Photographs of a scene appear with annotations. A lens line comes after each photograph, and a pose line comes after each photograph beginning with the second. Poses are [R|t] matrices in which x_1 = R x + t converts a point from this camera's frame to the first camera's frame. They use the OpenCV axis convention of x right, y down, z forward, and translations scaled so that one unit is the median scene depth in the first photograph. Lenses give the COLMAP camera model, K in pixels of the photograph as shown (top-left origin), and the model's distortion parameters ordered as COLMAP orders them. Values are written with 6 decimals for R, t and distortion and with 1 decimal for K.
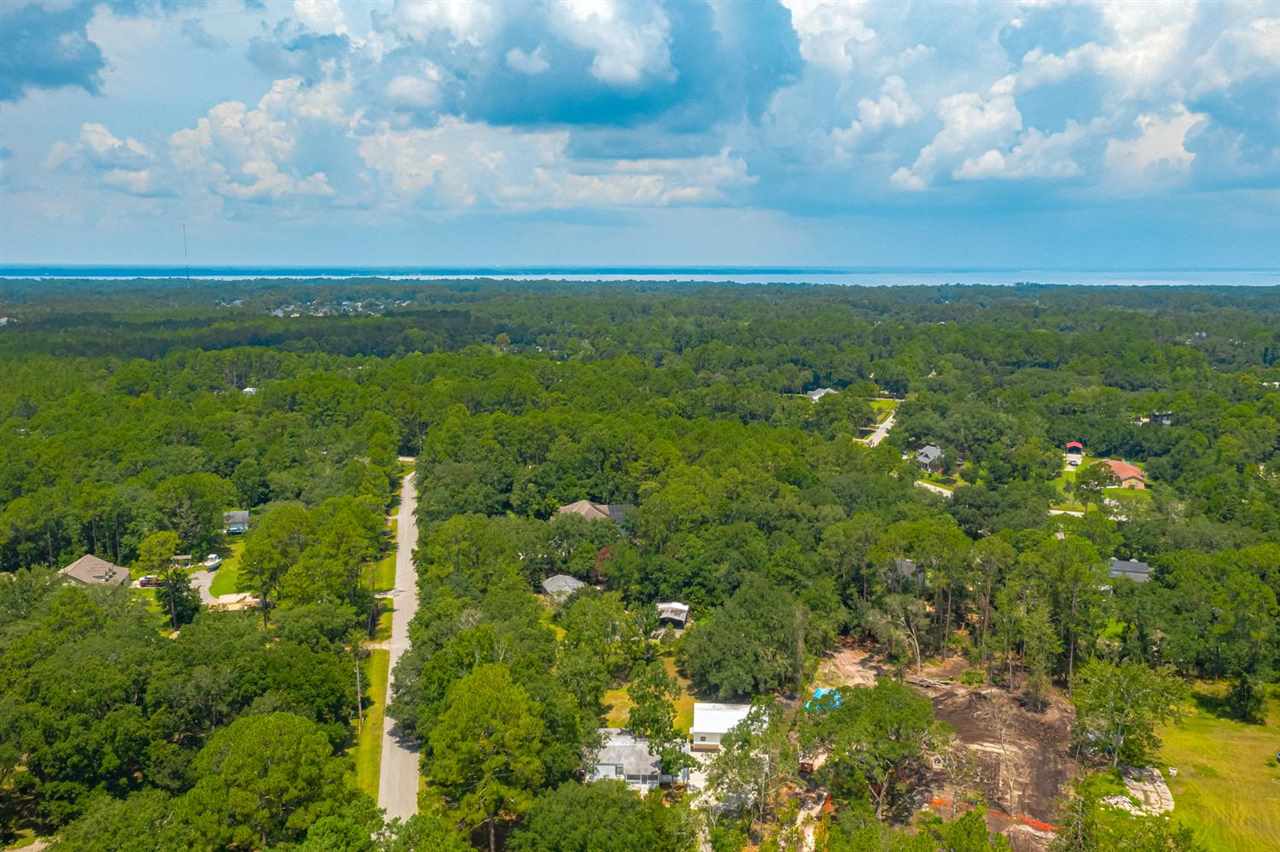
lens RADIAL K [[999.2, 0, 640.0], [0, 999.2, 426.0], [0, 0, 1]] dist [0.004453, -0.001479]
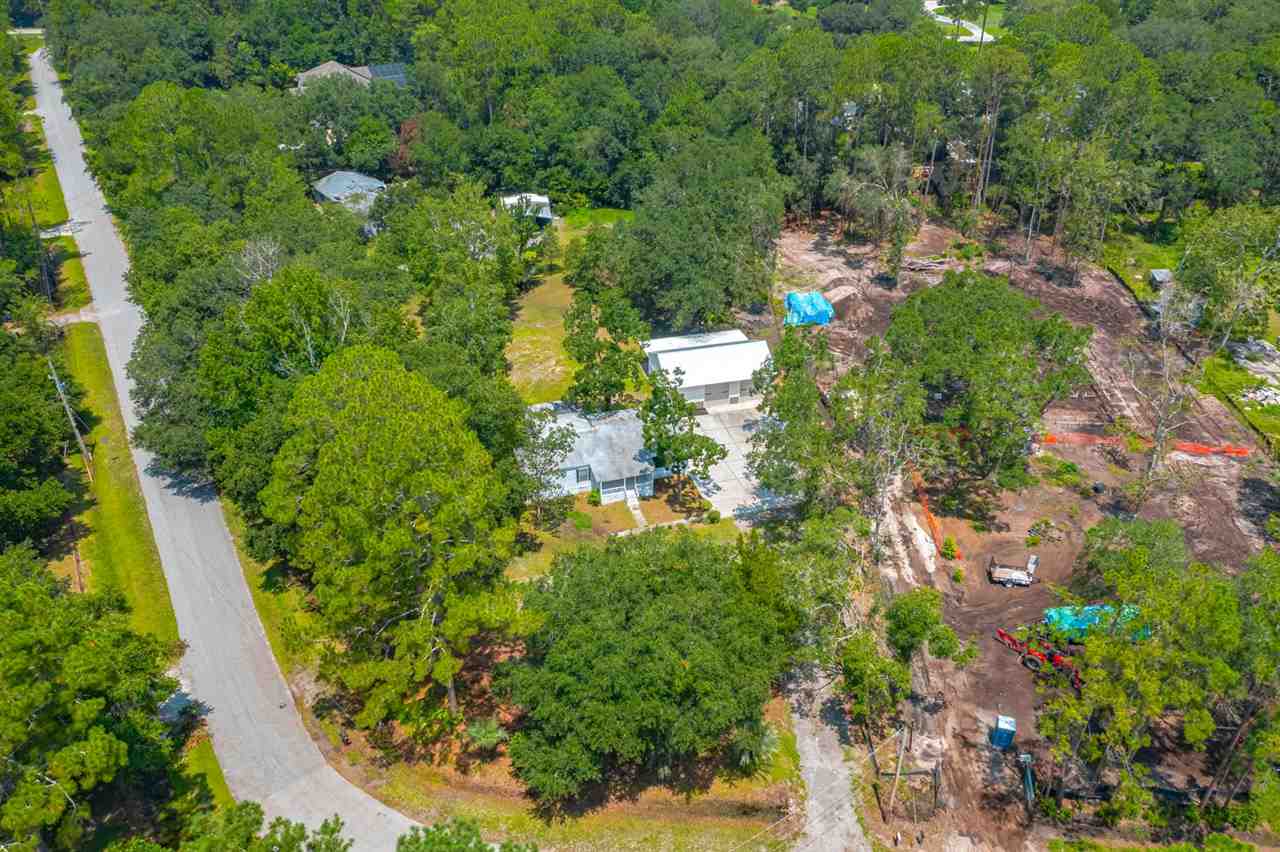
lens RADIAL K [[999.2, 0, 640.0], [0, 999.2, 426.0], [0, 0, 1]] dist [0.004453, -0.001479]
pose [[0.952874, -0.166619, 0.253515, -0.095797], [0.053080, 0.914349, 0.401434, 0.053255], [-0.298688, -0.369060, 0.880103, 0.327345]]
